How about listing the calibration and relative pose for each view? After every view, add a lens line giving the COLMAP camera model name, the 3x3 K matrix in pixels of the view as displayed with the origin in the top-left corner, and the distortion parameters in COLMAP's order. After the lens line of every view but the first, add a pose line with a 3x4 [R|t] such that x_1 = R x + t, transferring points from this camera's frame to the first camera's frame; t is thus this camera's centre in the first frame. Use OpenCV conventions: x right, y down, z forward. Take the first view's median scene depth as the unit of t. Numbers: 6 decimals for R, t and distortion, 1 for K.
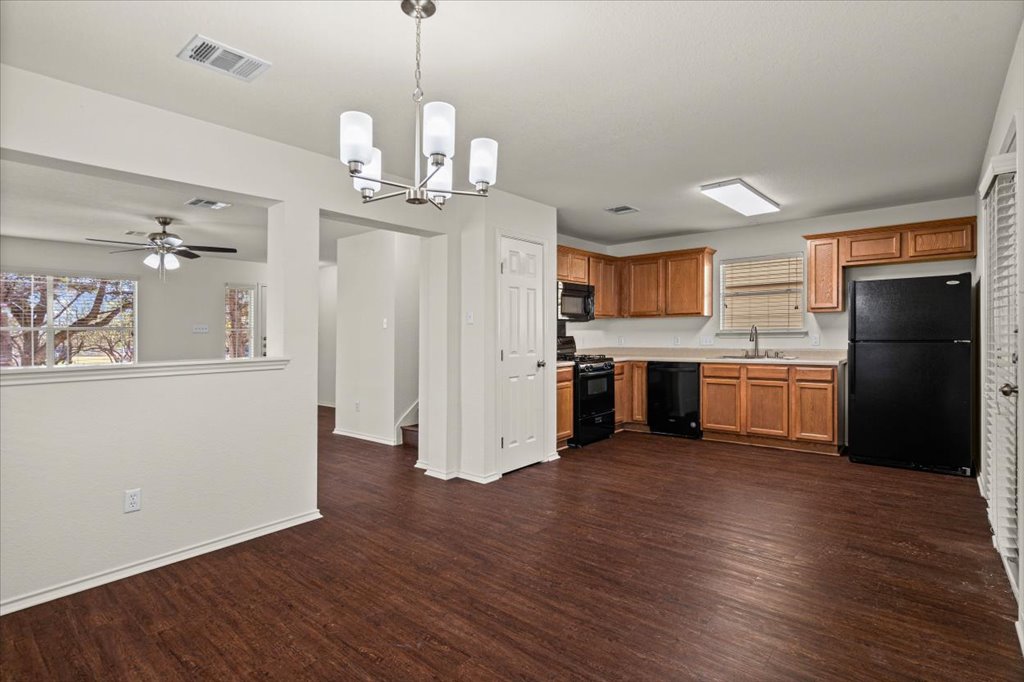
lens RADIAL K [[525.9, 0, 510.3], [0, 525.9, 349.5], [0, 0, 1]] dist [0.015591, 0.002494]
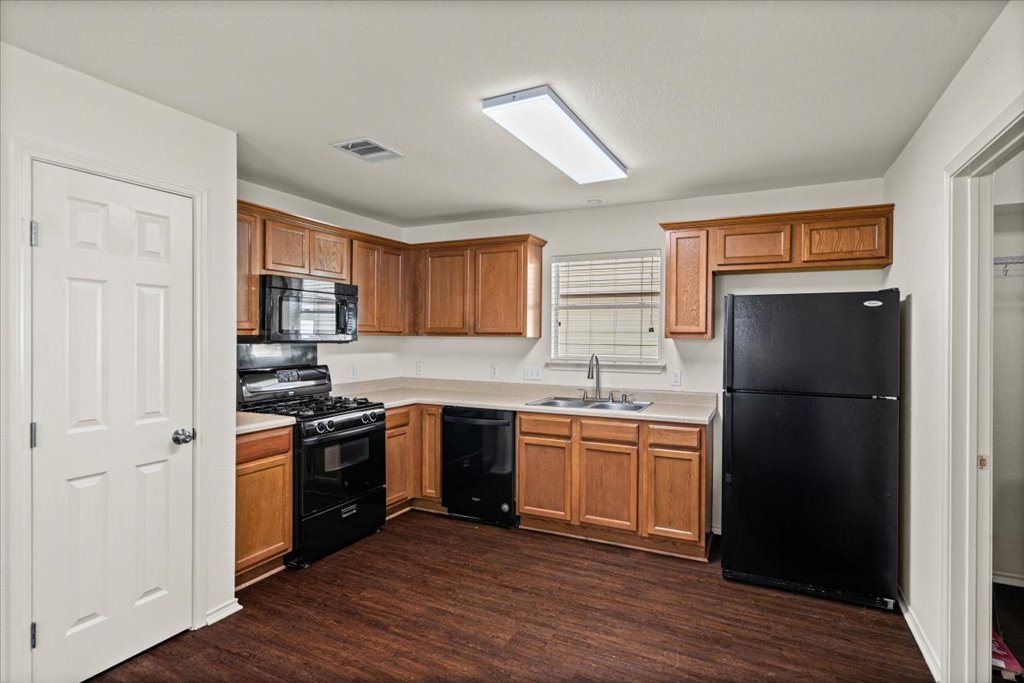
lens RADIAL K [[525.9, 0, 523.7], [0, 525.9, 347.0], [0, 0, 1]] dist [0.015591, 0.002494]
pose [[0.969073, 0.013162, 0.246422, 0.225905], [-0.011380, 0.999898, -0.008655, -0.052063], [-0.246511, 0.005584, 0.969124, 0.401744]]
